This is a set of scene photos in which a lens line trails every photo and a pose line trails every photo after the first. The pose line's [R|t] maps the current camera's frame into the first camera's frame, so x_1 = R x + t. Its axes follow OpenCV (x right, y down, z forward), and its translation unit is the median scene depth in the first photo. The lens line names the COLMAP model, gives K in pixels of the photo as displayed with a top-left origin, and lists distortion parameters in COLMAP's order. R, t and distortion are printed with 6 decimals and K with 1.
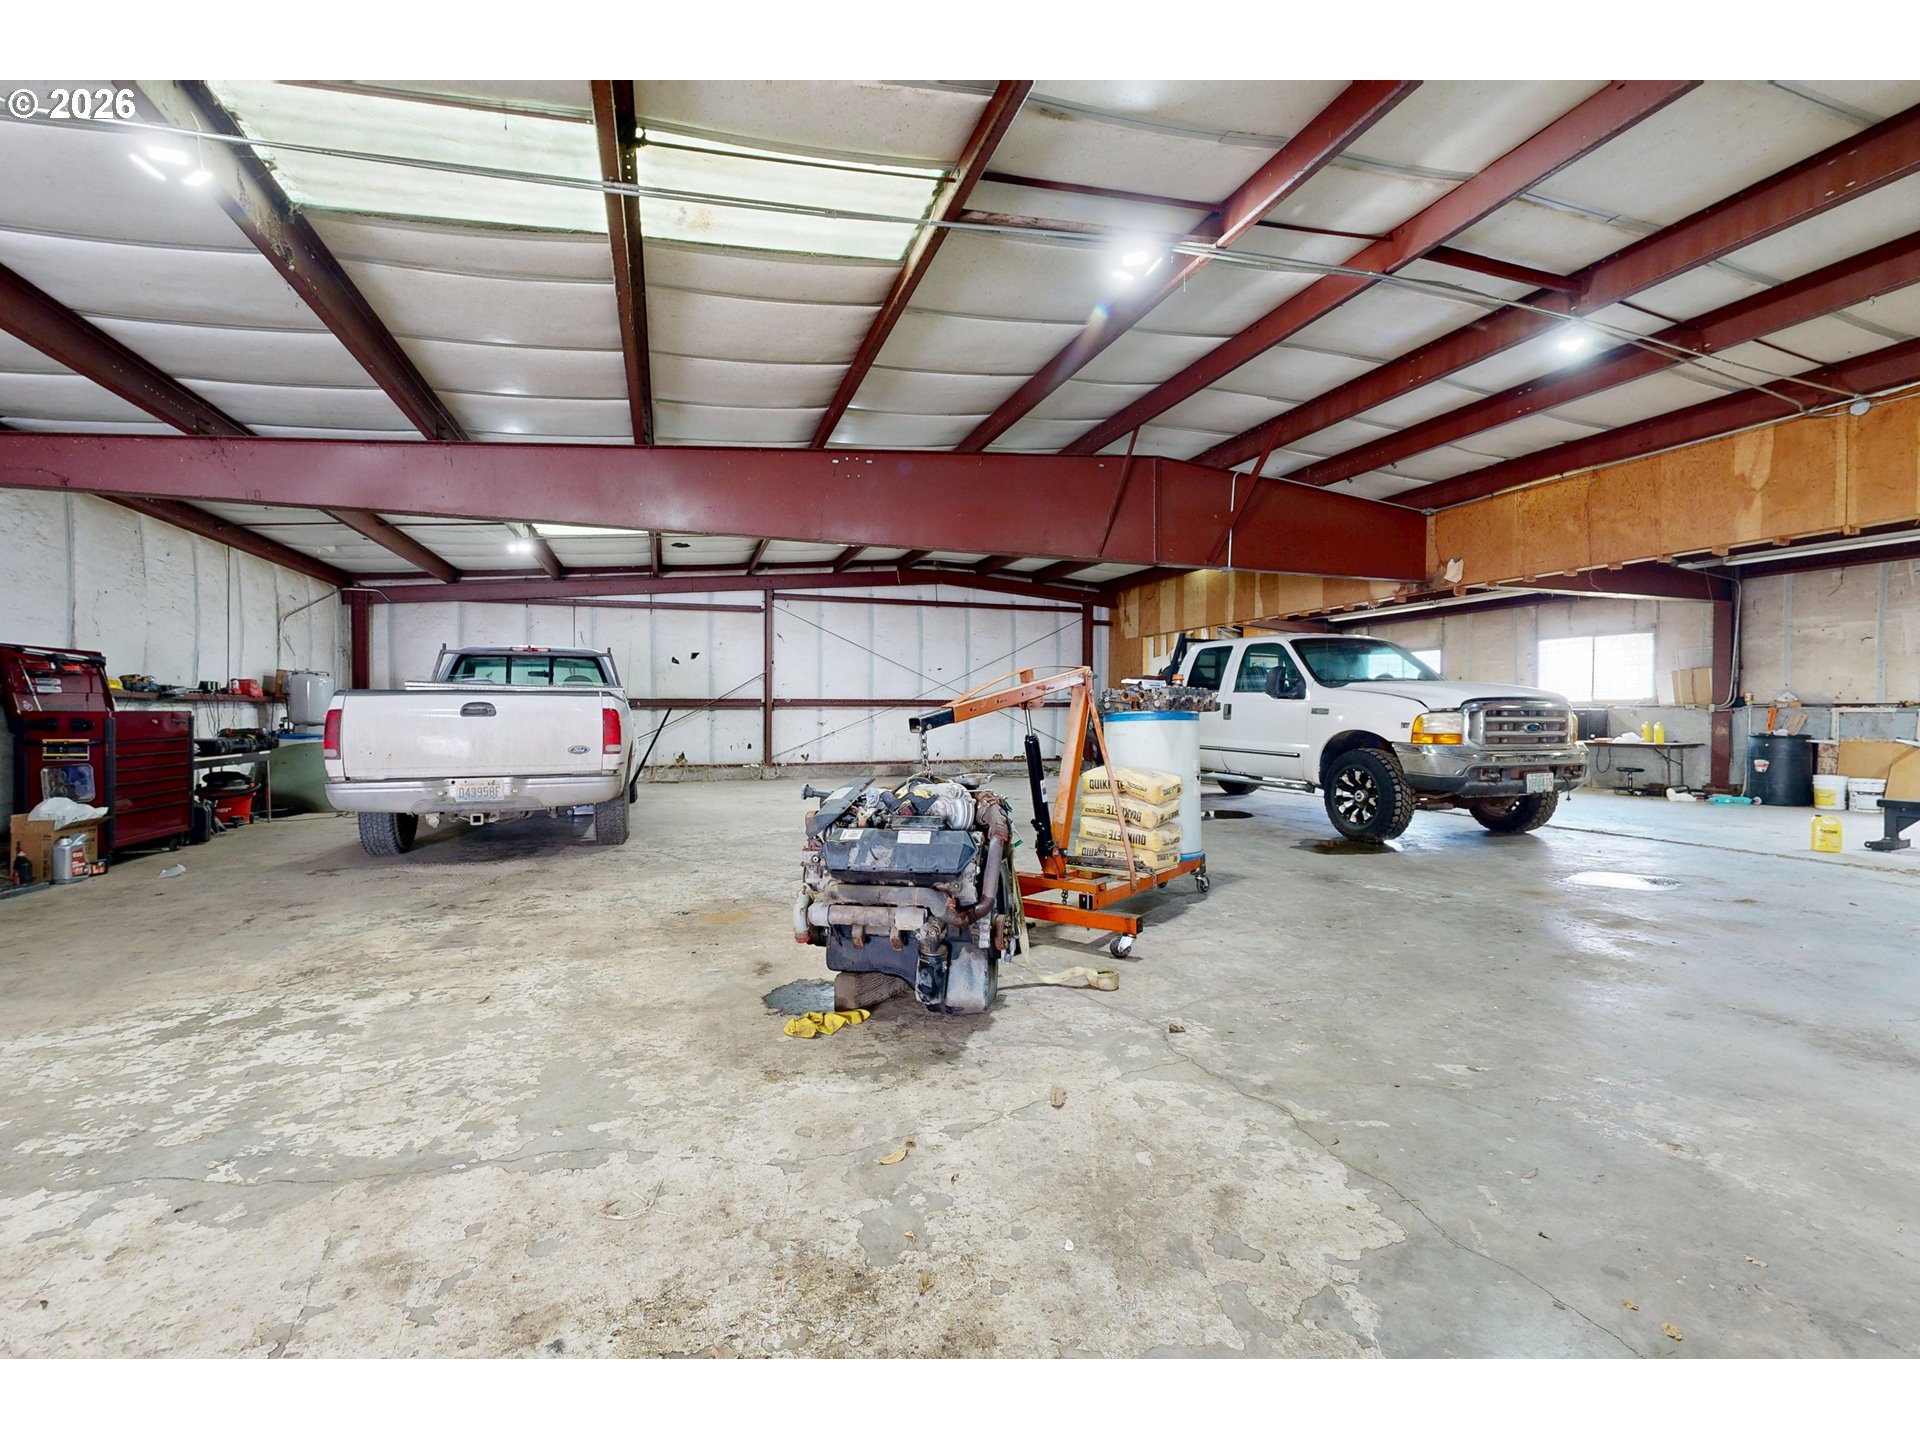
lens RADIAL K [[804.8, 0, 948.3], [0, 804.8, 724.9], [0, 0, 1]] dist [-0.001707, 0.000161]
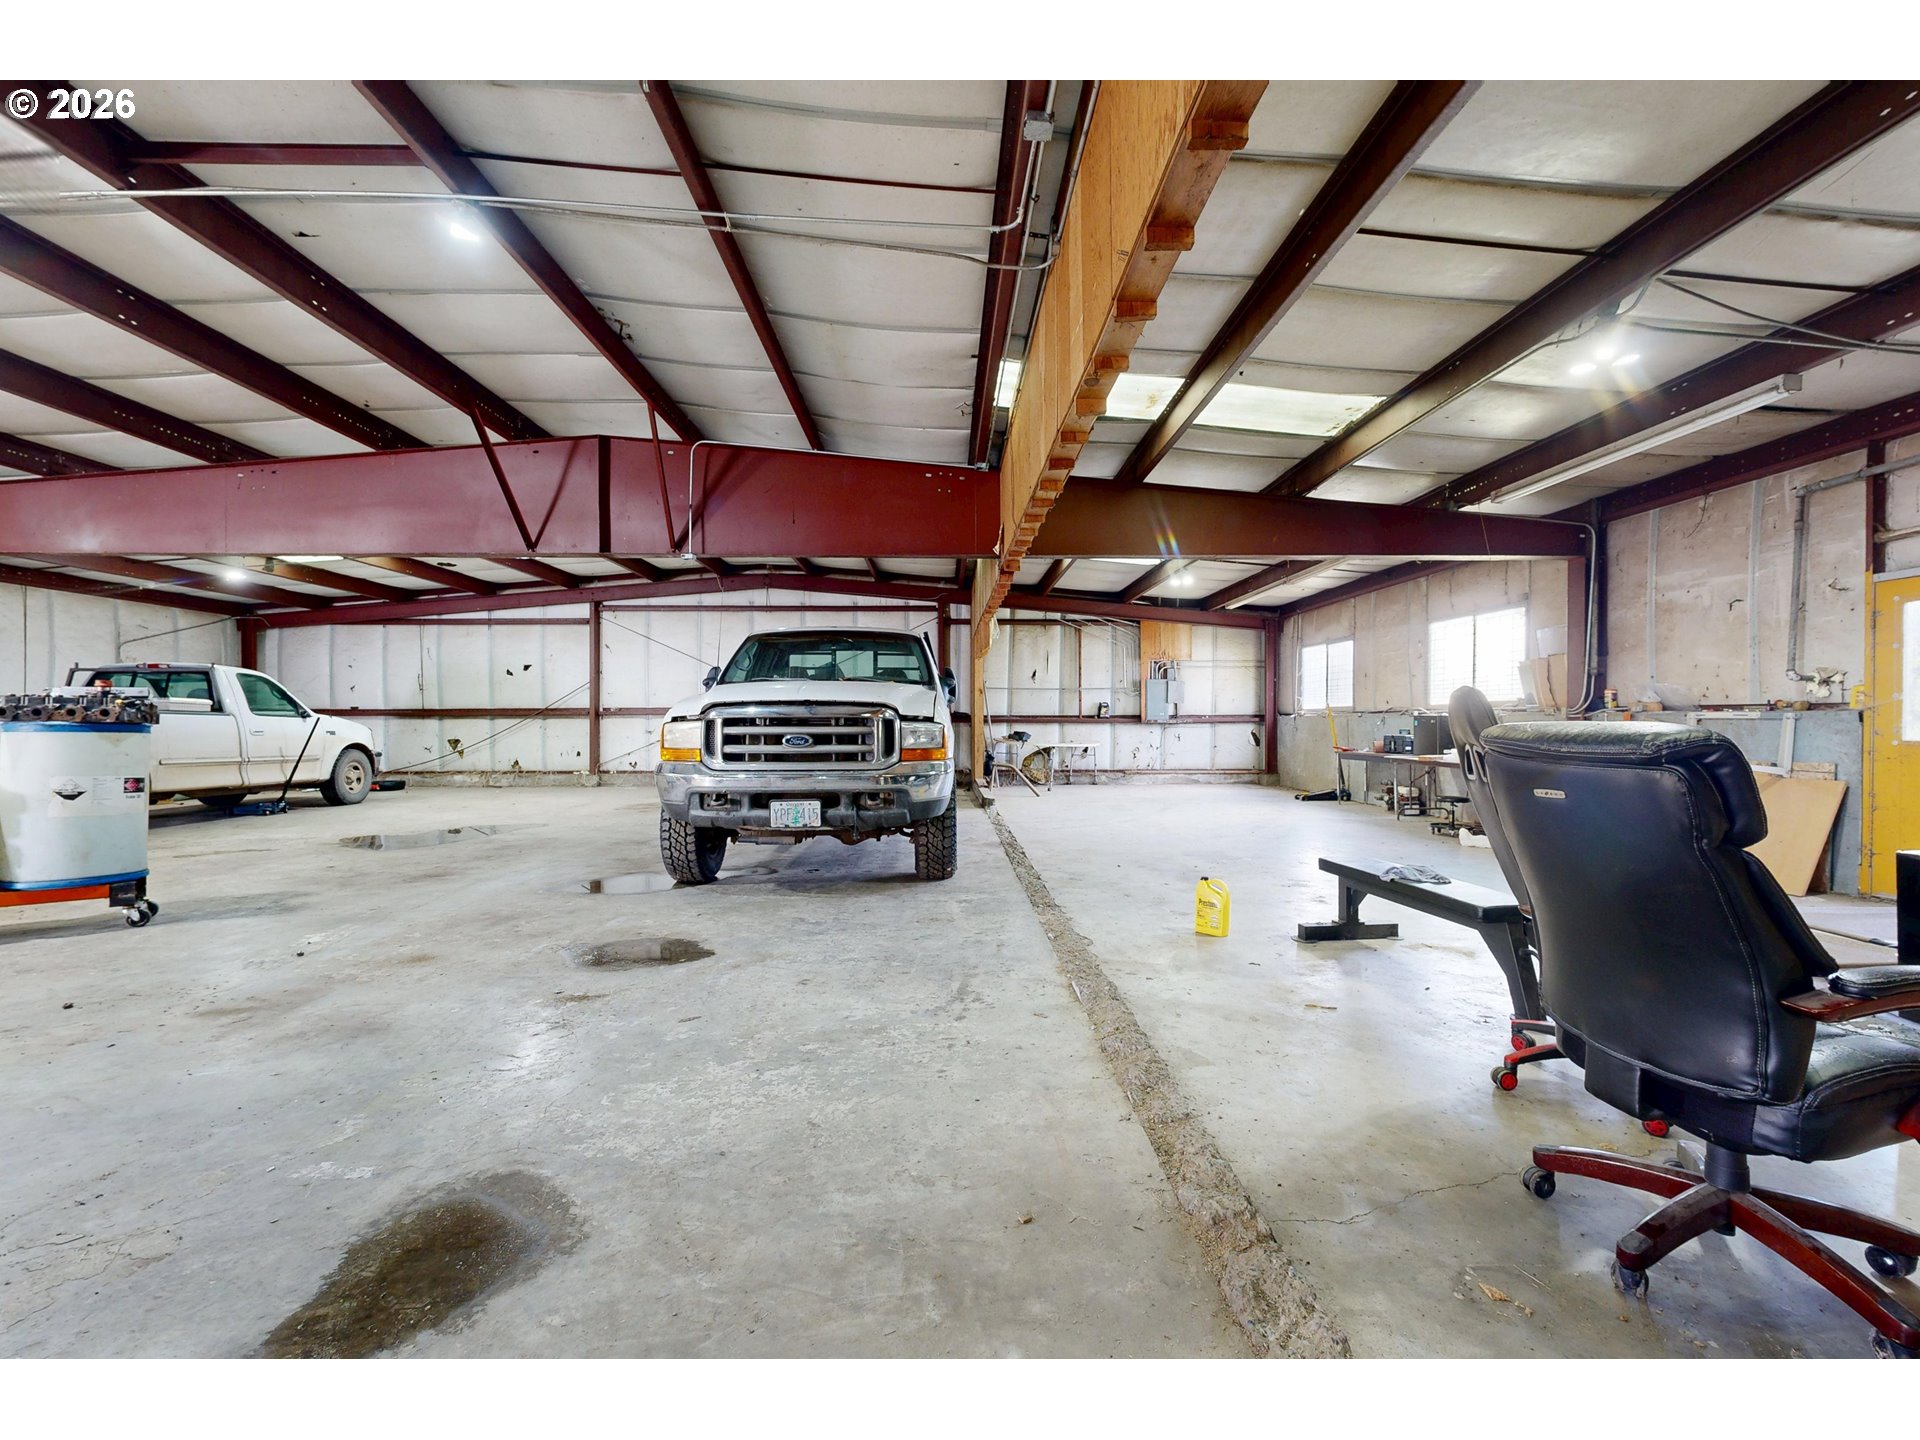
lens RADIAL K [[804.8, 0, 948.3], [0, 804.8, 724.9], [0, 0, 1]] dist [-0.001707, 0.000161]
pose [[0.955963, -0.000392, -0.293488, 0.531107], [-0.002204, 0.999961, -0.008517, -0.002879], [0.293480, 0.008789, 0.955925, 0.155015]]
